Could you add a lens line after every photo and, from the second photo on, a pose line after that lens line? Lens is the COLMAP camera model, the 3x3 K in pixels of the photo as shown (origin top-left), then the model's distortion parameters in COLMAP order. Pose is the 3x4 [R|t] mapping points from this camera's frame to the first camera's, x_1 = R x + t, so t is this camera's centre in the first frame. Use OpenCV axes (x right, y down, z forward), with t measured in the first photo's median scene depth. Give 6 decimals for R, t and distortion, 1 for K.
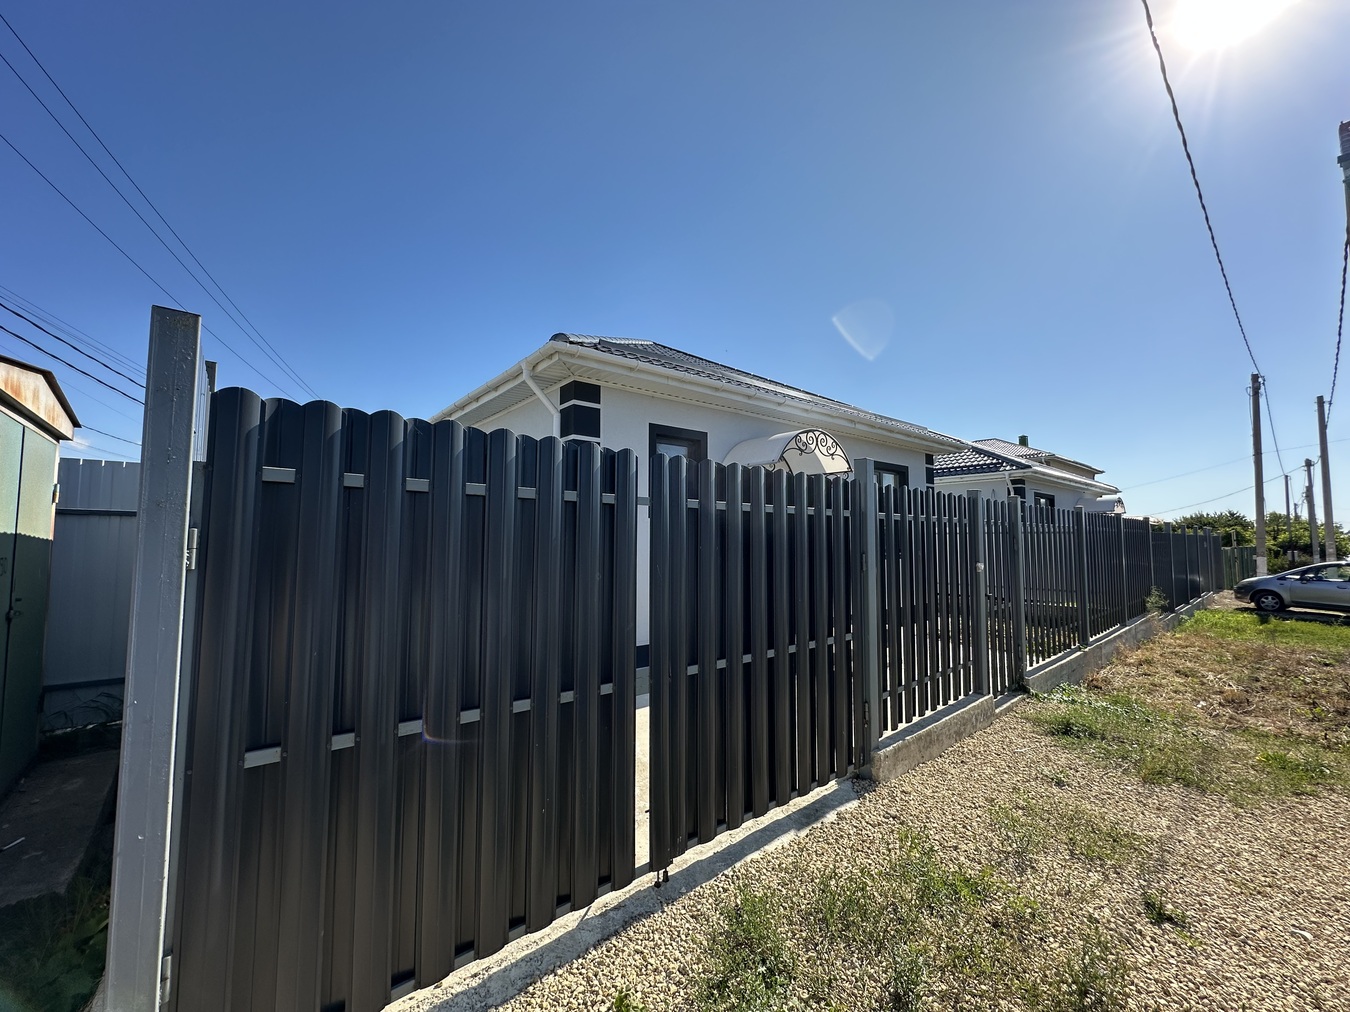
lens RADIAL K [[539.4, 0, 671.7], [0, 539.4, 512.0], [0, 0, 1]] dist [-0.004144, 0.000546]
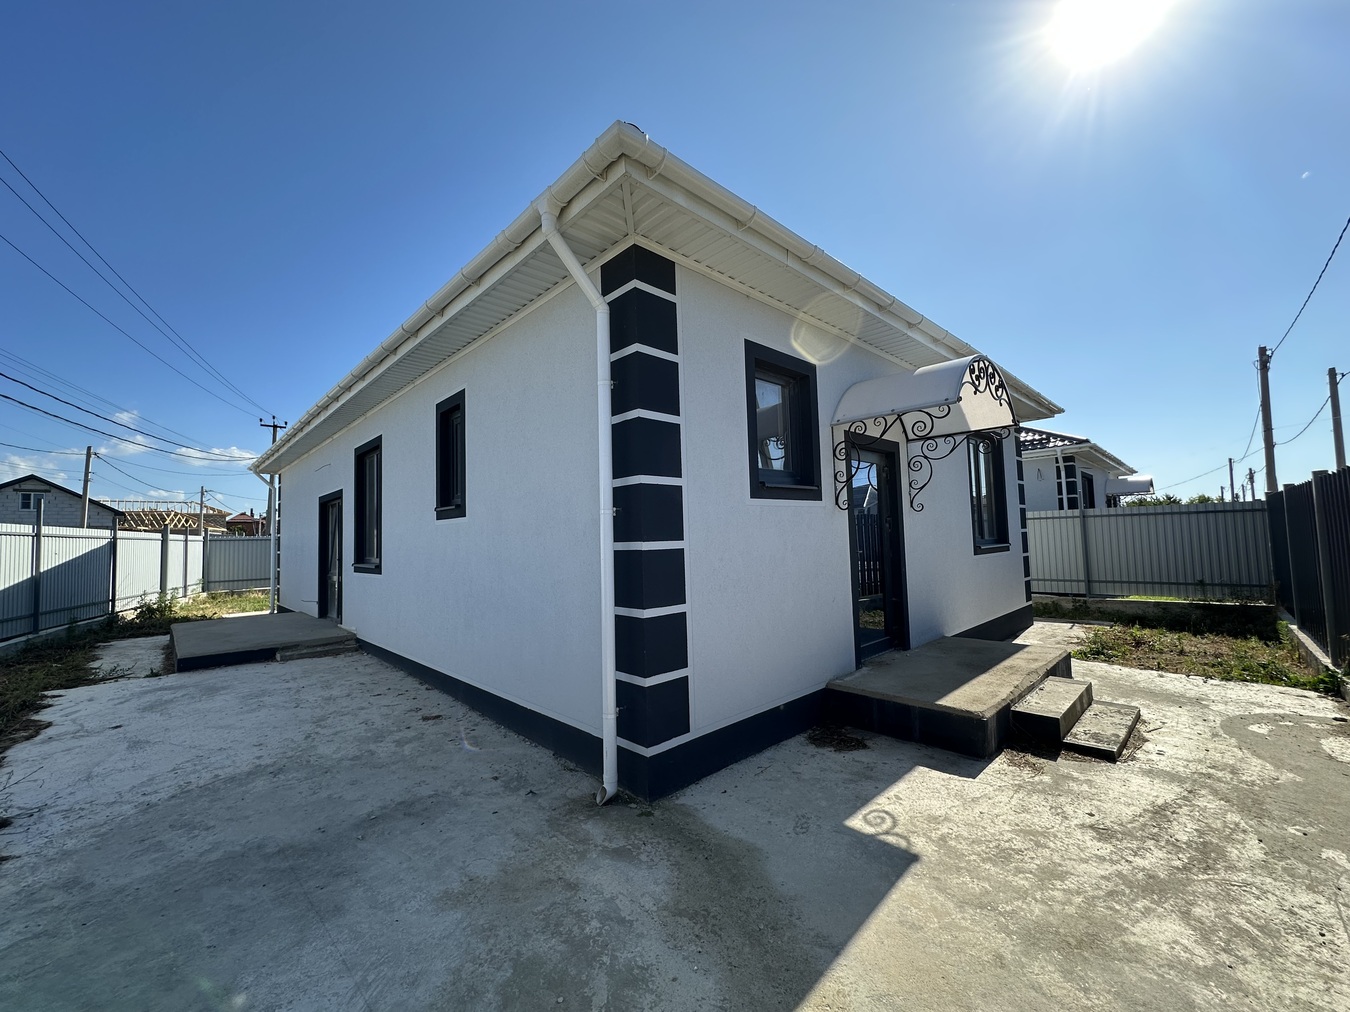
lens RADIAL K [[539.4, 0, 670.1], [0, 539.4, 504.3], [0, 0, 1]] dist [-0.004144, 0.000546]
pose [[0.995669, -0.025326, 0.089450, -0.165796], [0.026453, 0.999585, -0.011432, 0.019924], [-0.089124, 0.013749, 0.995926, 0.382734]]
